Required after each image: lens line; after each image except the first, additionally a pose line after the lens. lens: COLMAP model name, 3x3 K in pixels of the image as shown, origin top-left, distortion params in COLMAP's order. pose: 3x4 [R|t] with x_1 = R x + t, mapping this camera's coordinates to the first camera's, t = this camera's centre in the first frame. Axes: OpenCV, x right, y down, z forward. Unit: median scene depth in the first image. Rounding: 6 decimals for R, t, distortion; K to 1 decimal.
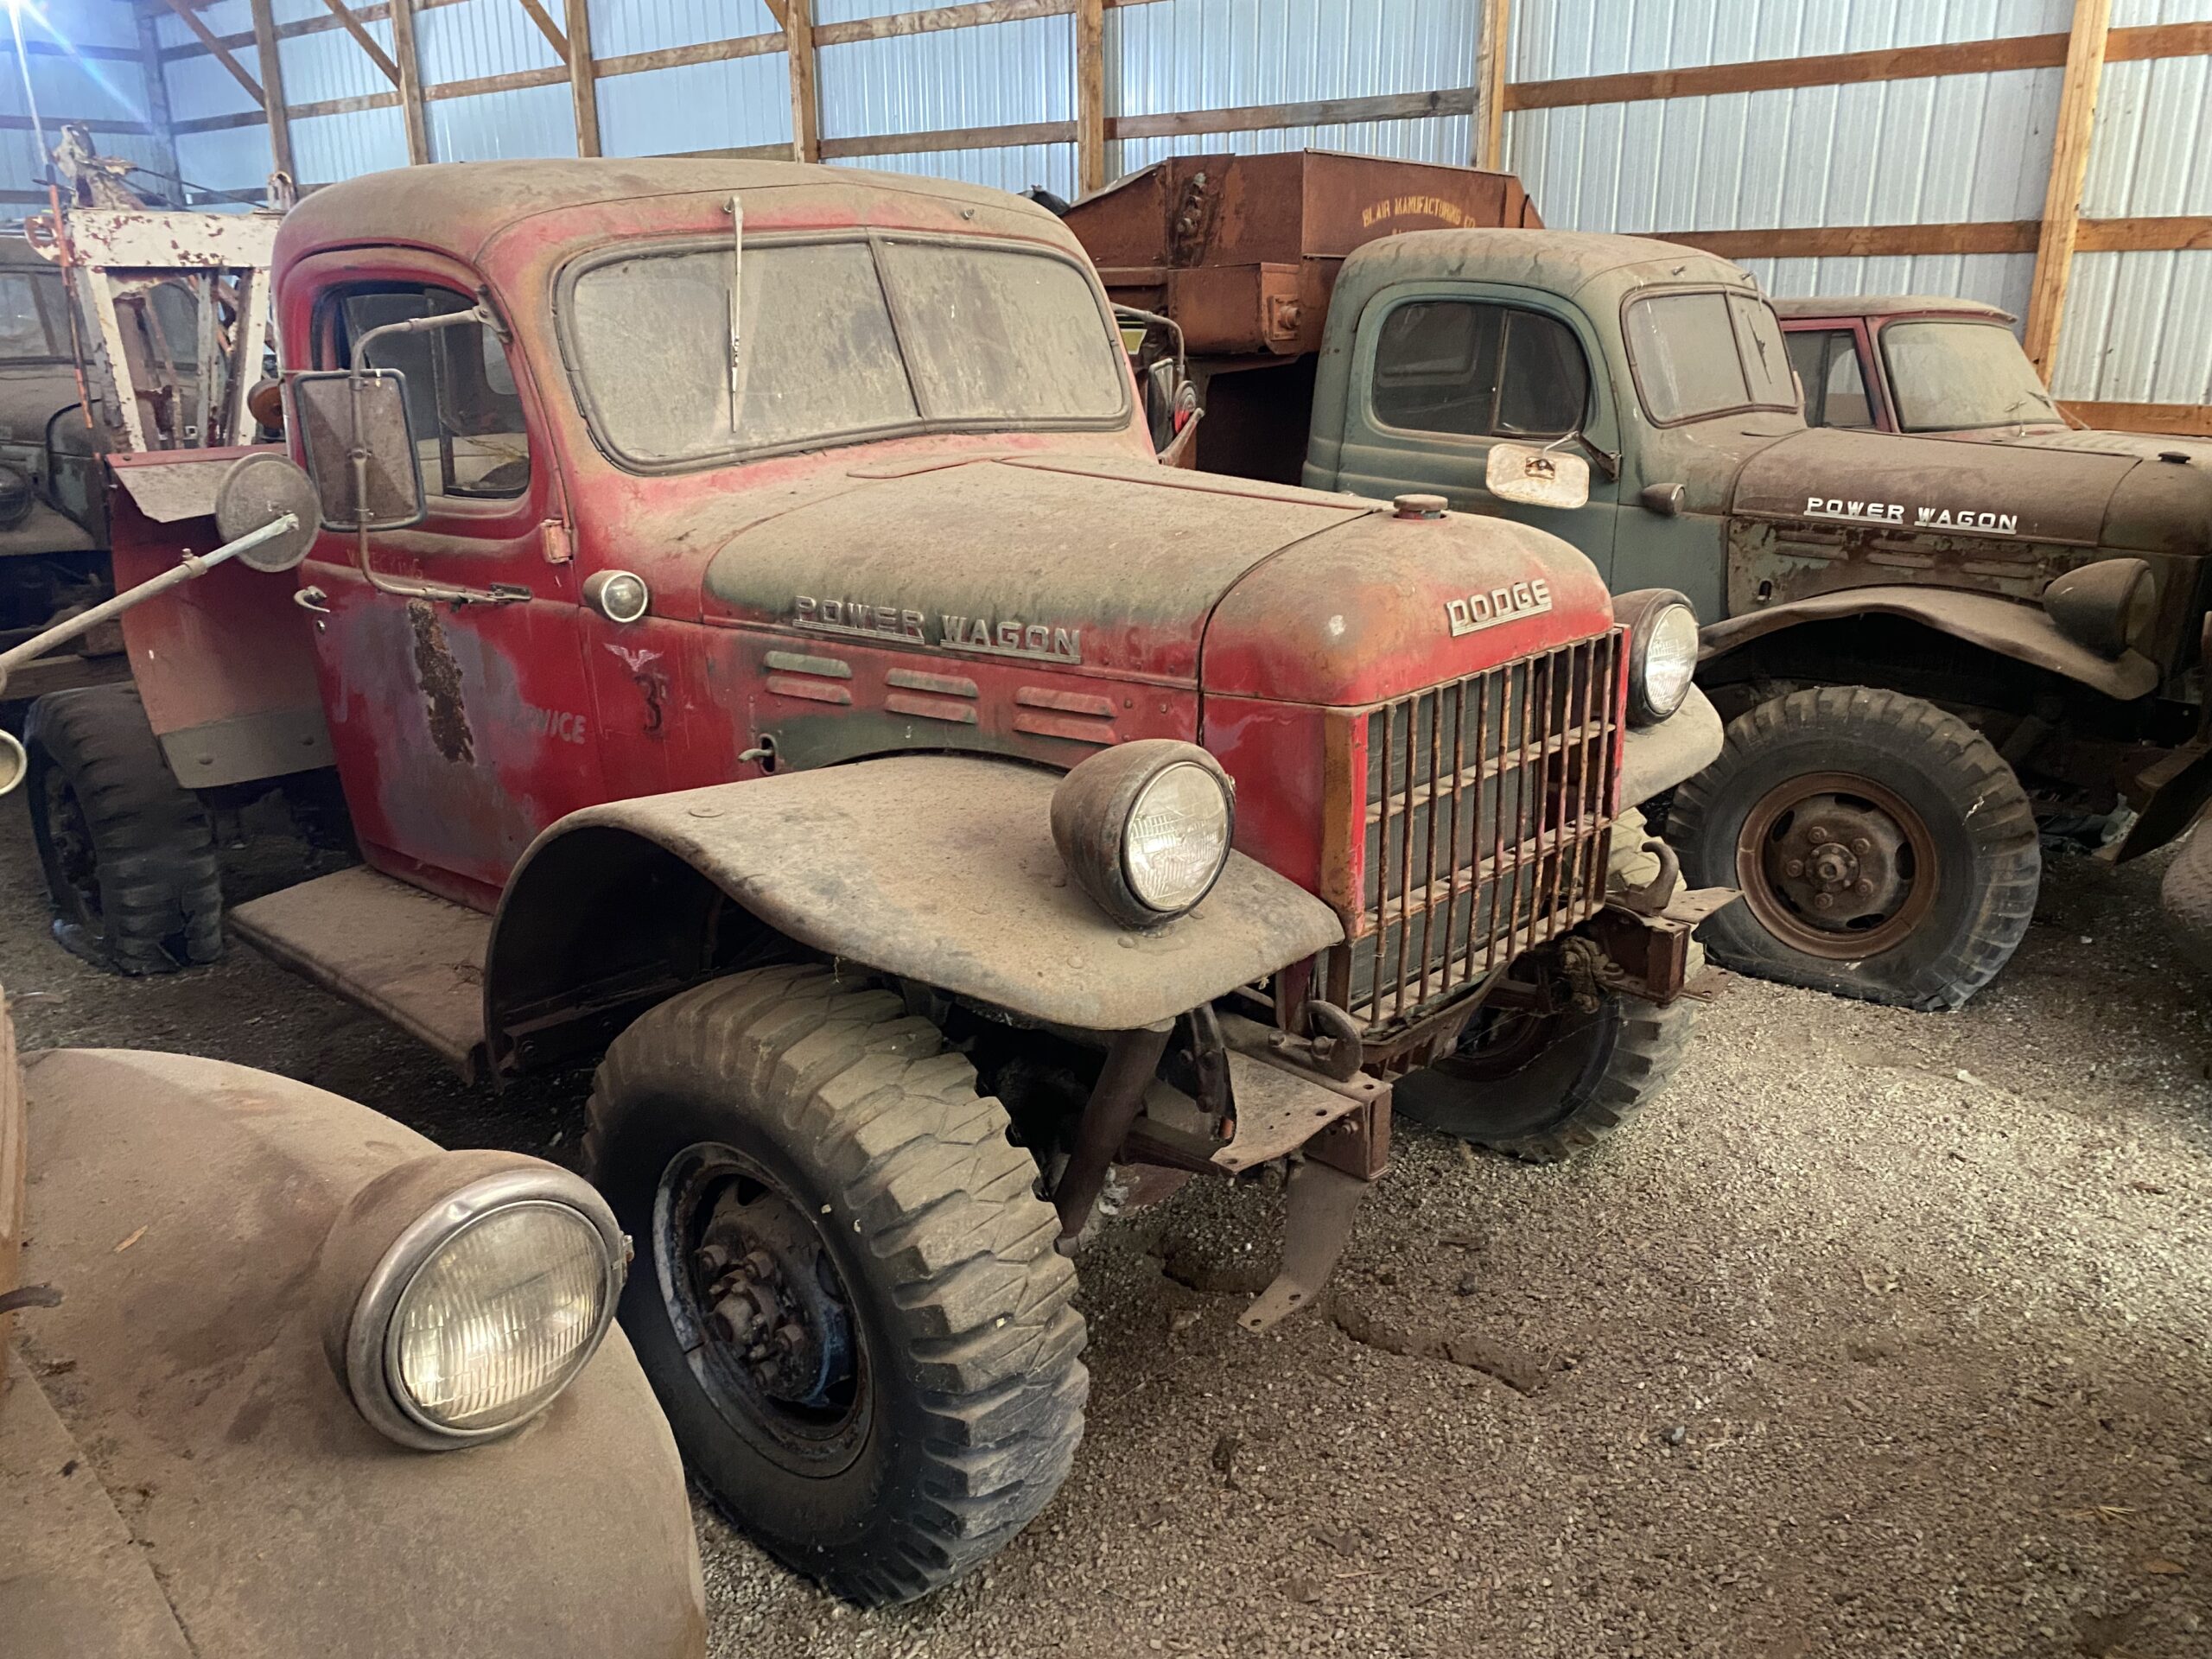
lens RADIAL K [[1670.0, 0, 1101.3], [0, 1670.0, 823.5], [0, 0, 1]] dist [0.037384, -0.044045]
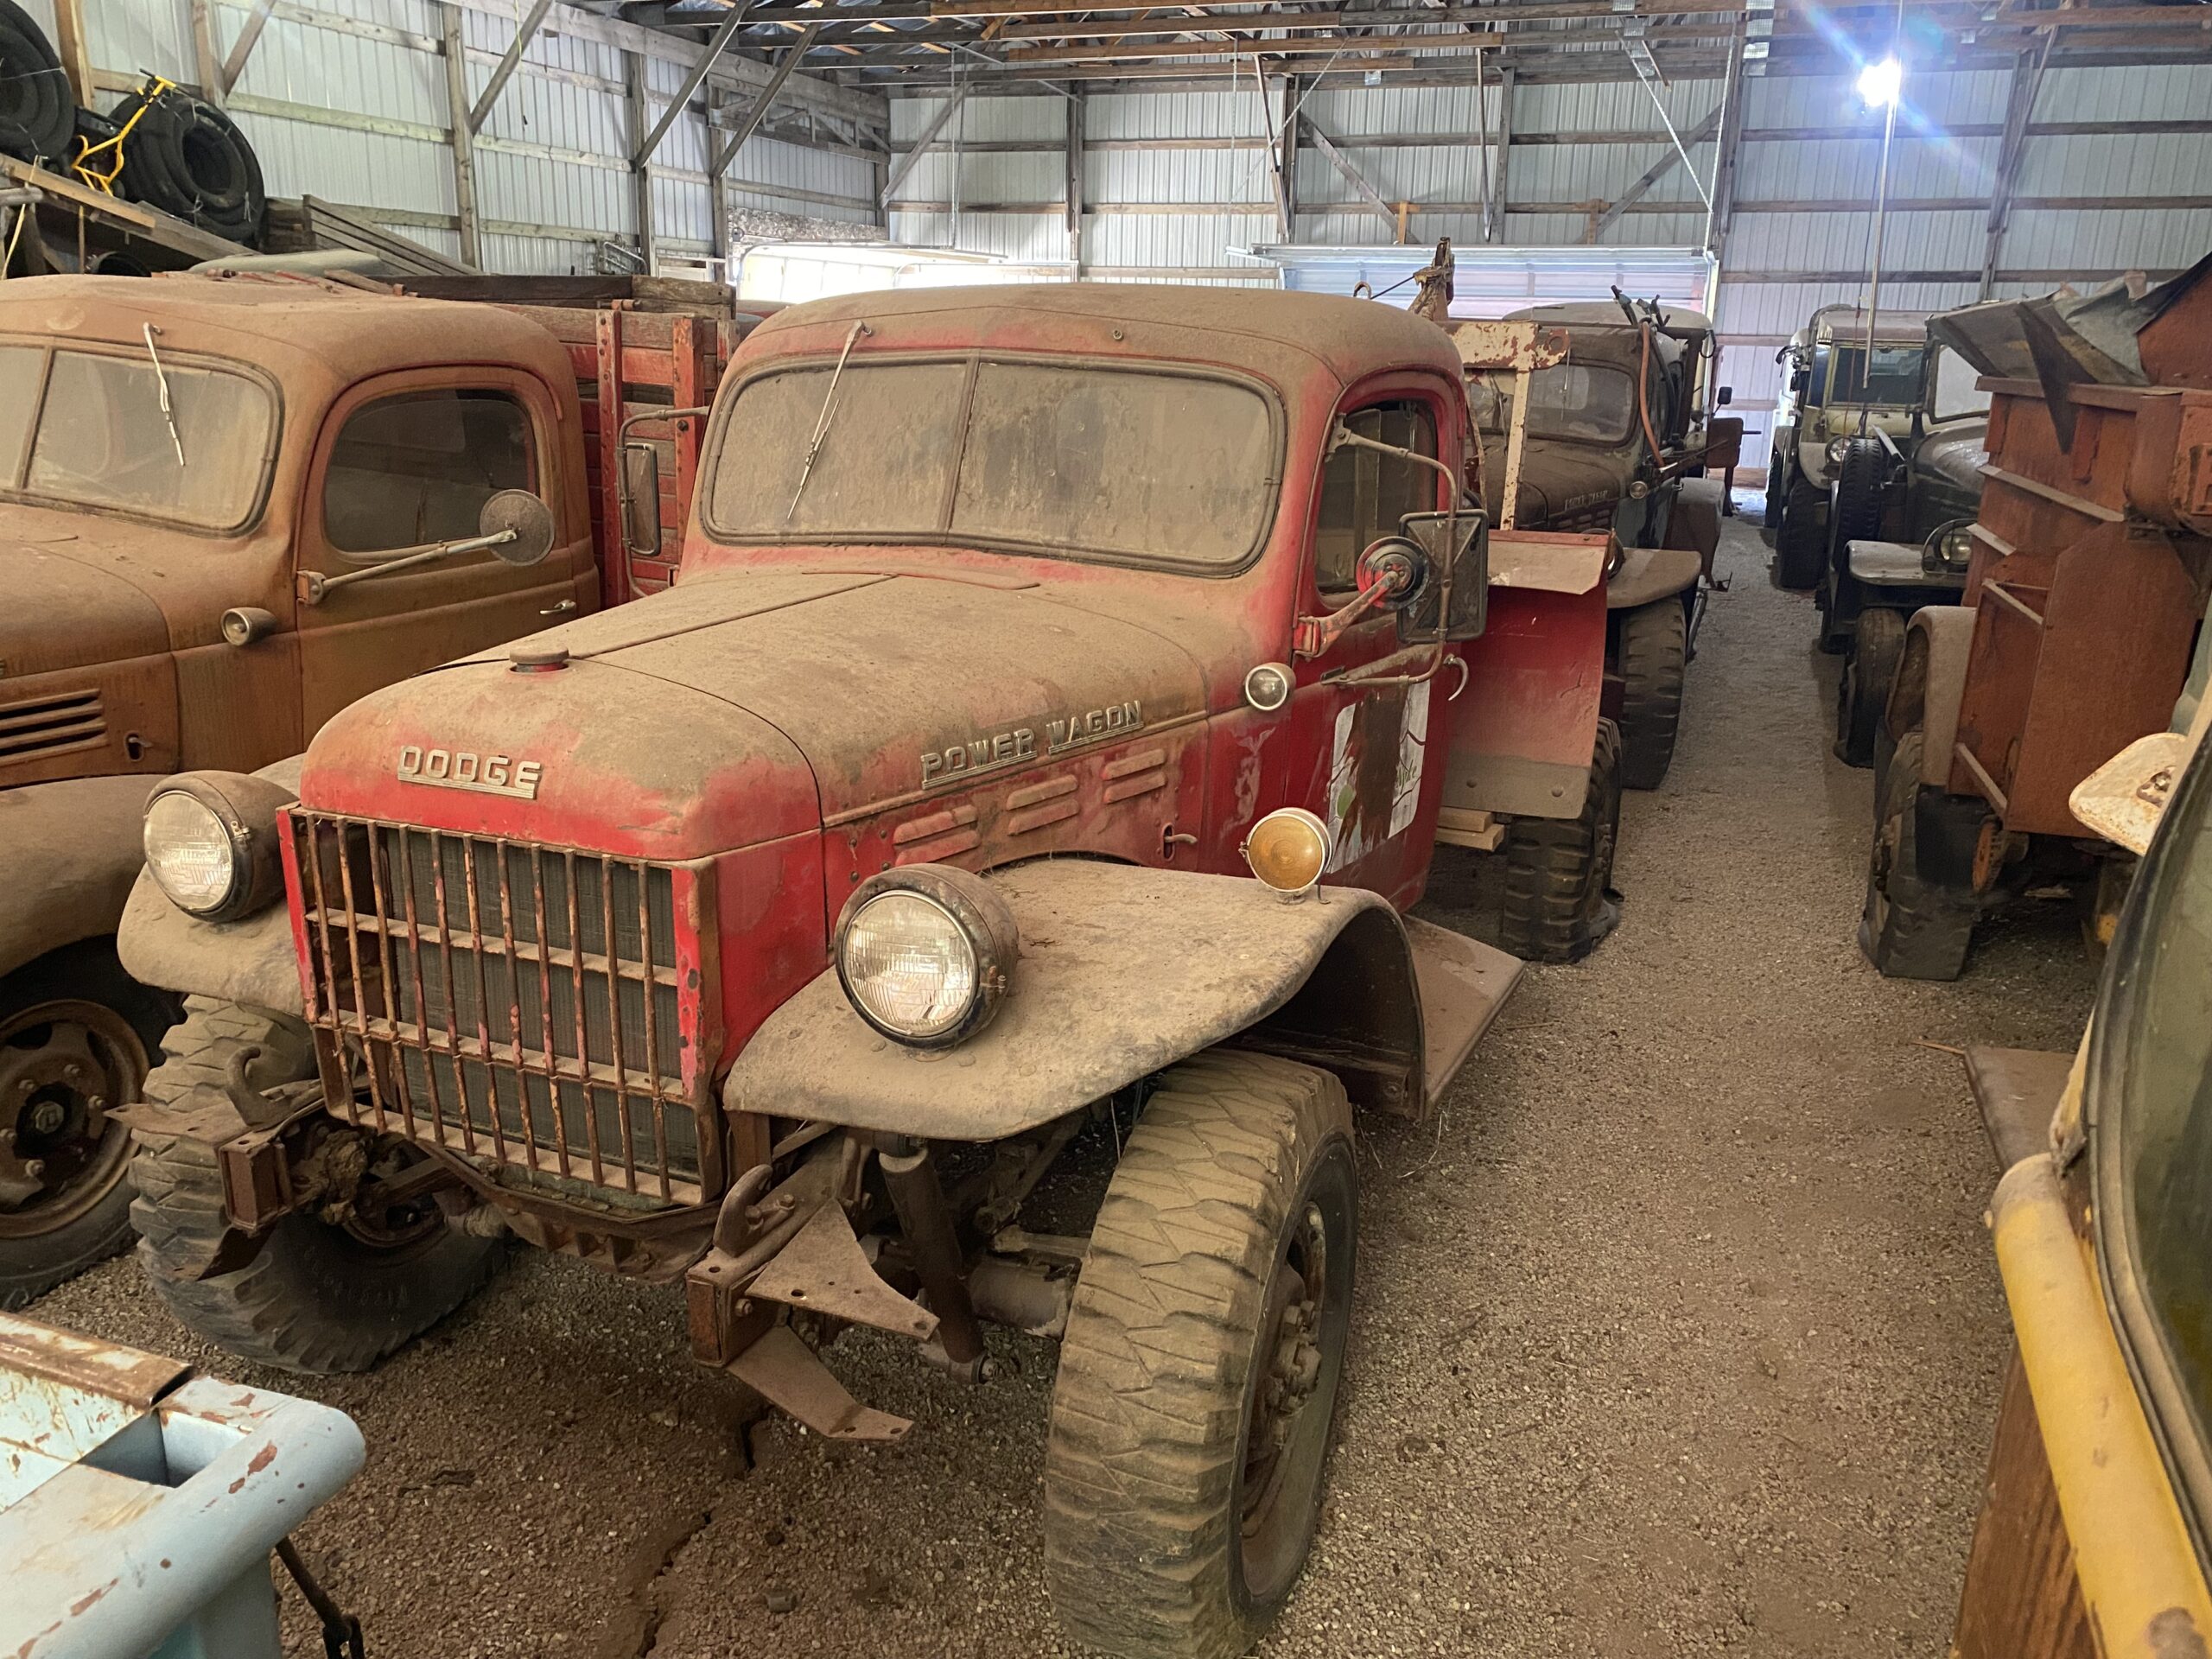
lens RADIAL K [[1670.0, 0, 1123.2], [0, 1670.0, 830.8], [0, 0, 1]] dist [0.037384, -0.044045]
pose [[0.370057, 0.273744, -0.887762, 1.012075], [-0.303066, 0.938895, 0.163181, -0.302201], [0.878185, 0.208664, 0.430407, 0.773317]]
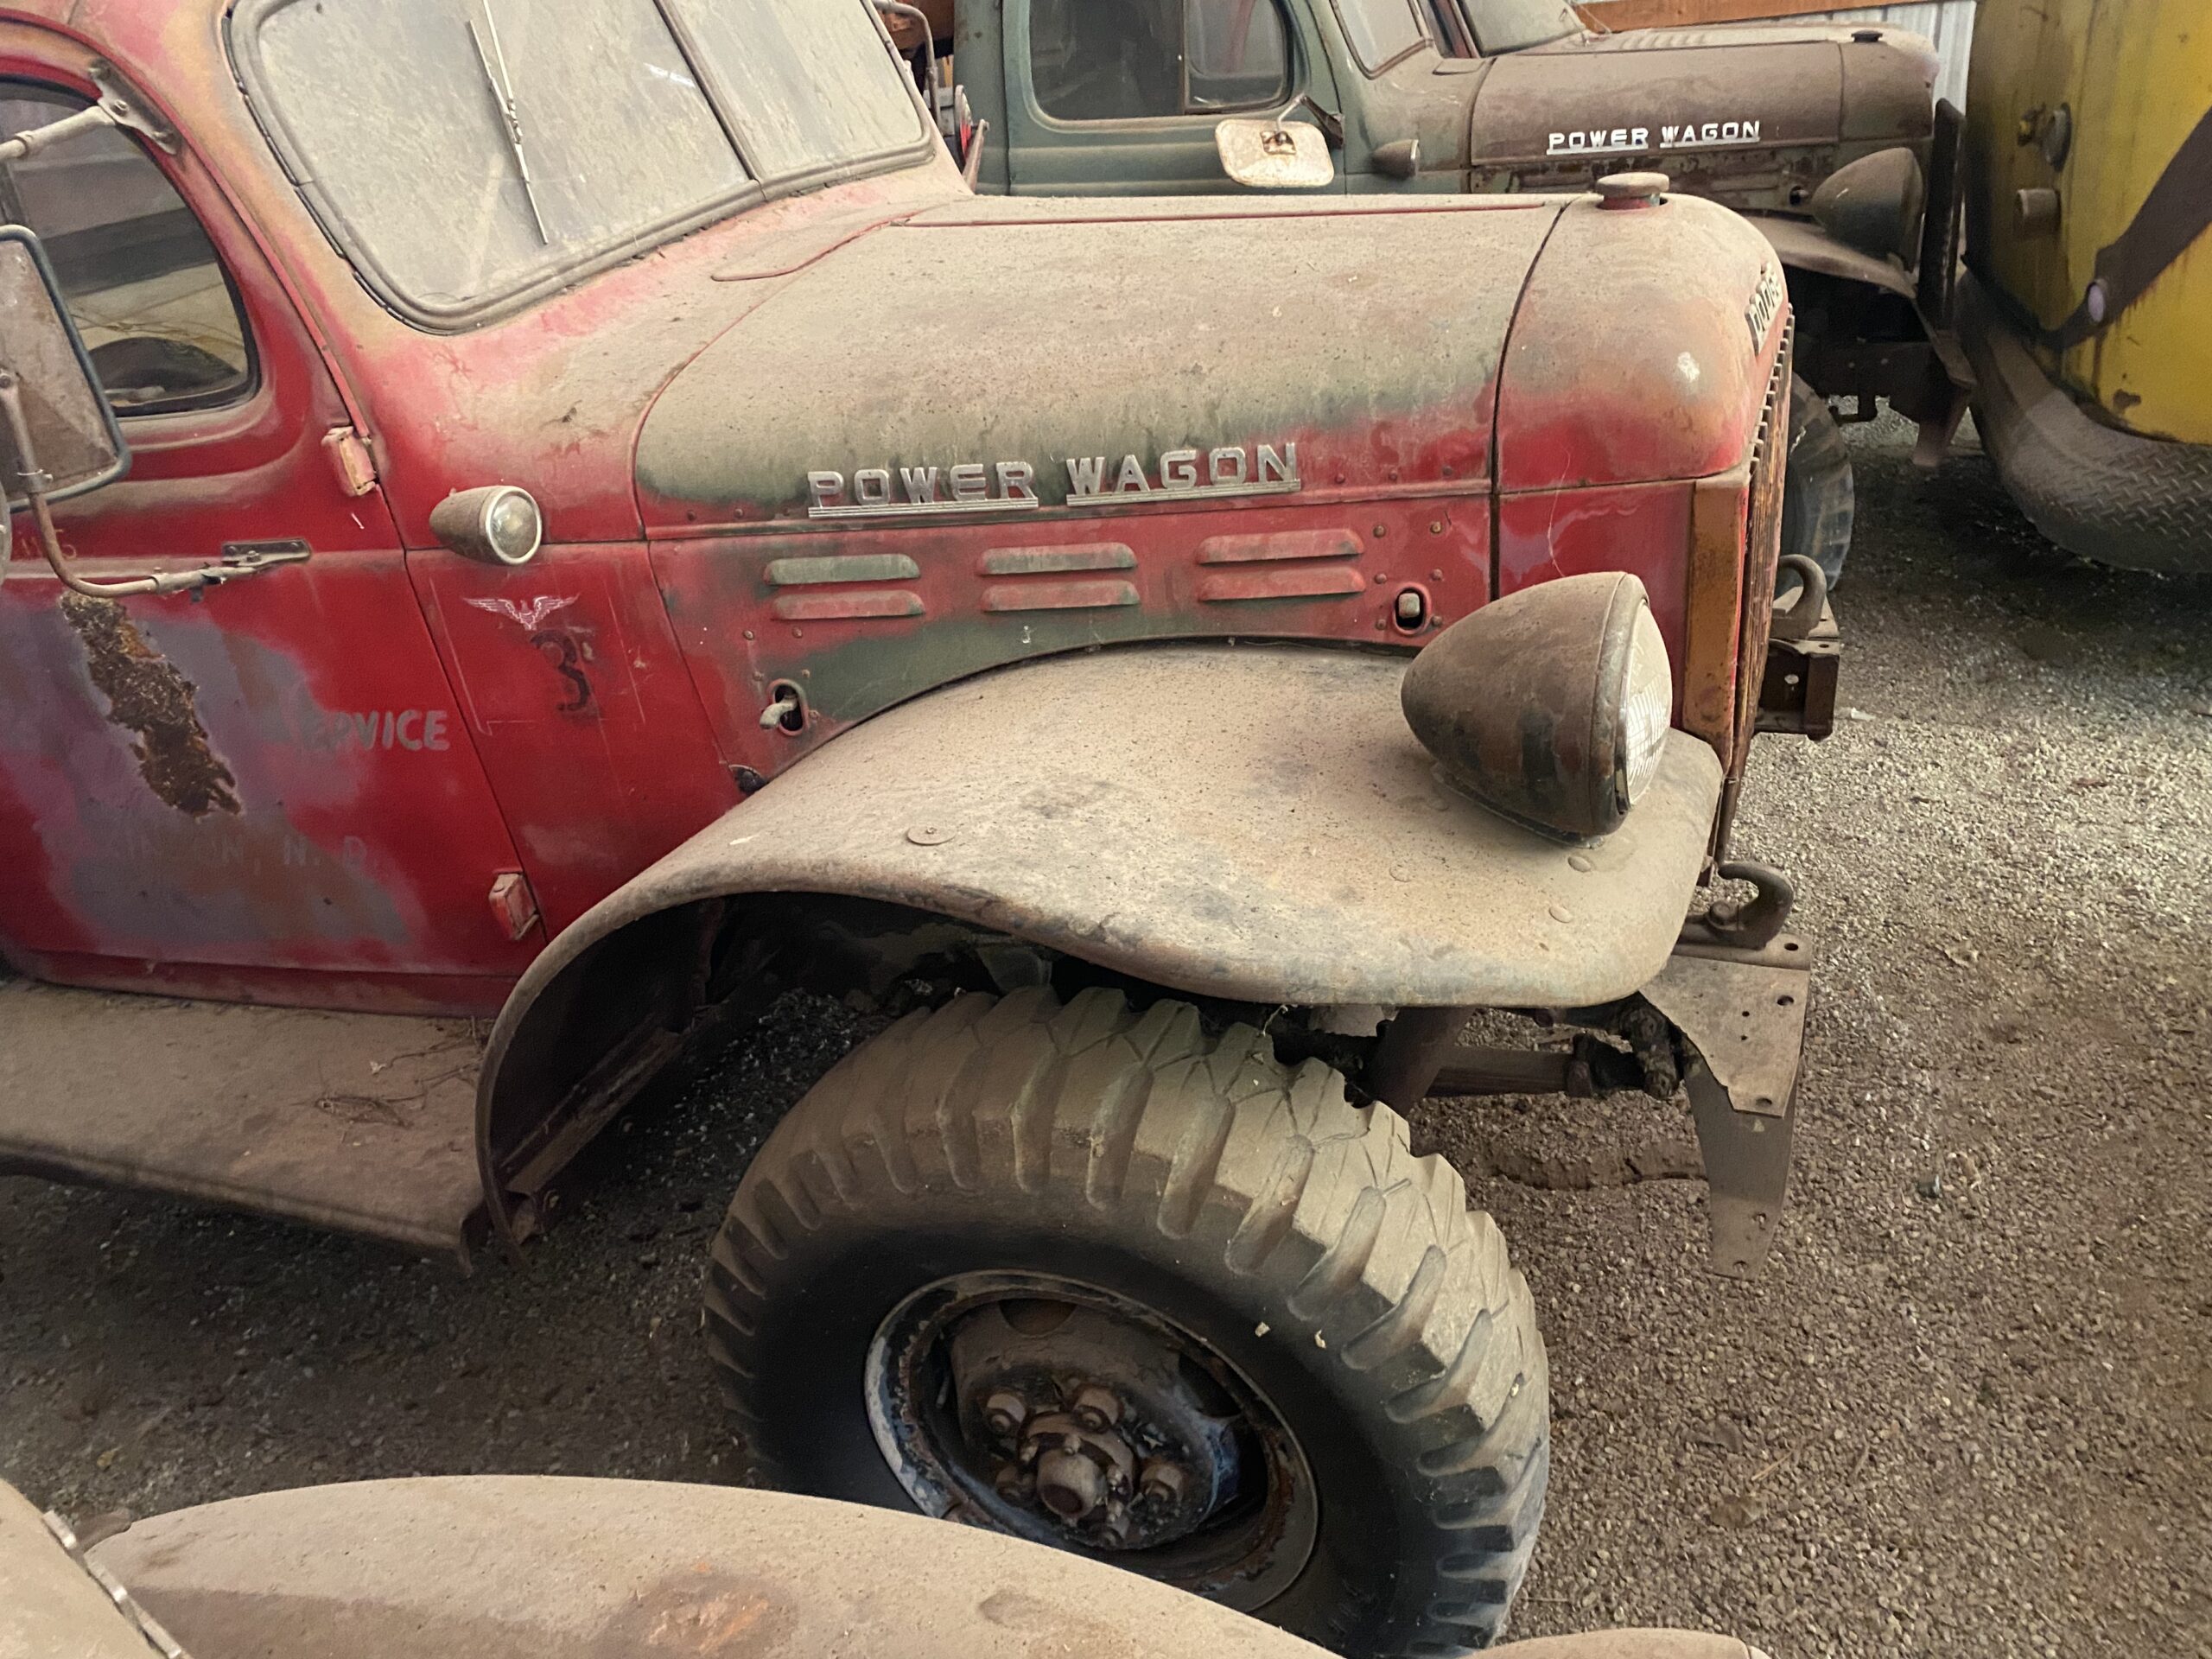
lens RADIAL K [[1670.0, 0, 1068.5], [0, 1670.0, 841.4], [0, 0, 1]] dist [0.037384, -0.044045]
pose [[0.922829, -0.263117, 0.281347, -0.288561], [0.214135, 0.957525, 0.193110, -0.092812], [-0.320207, -0.117961, 0.939975, 0.284085]]
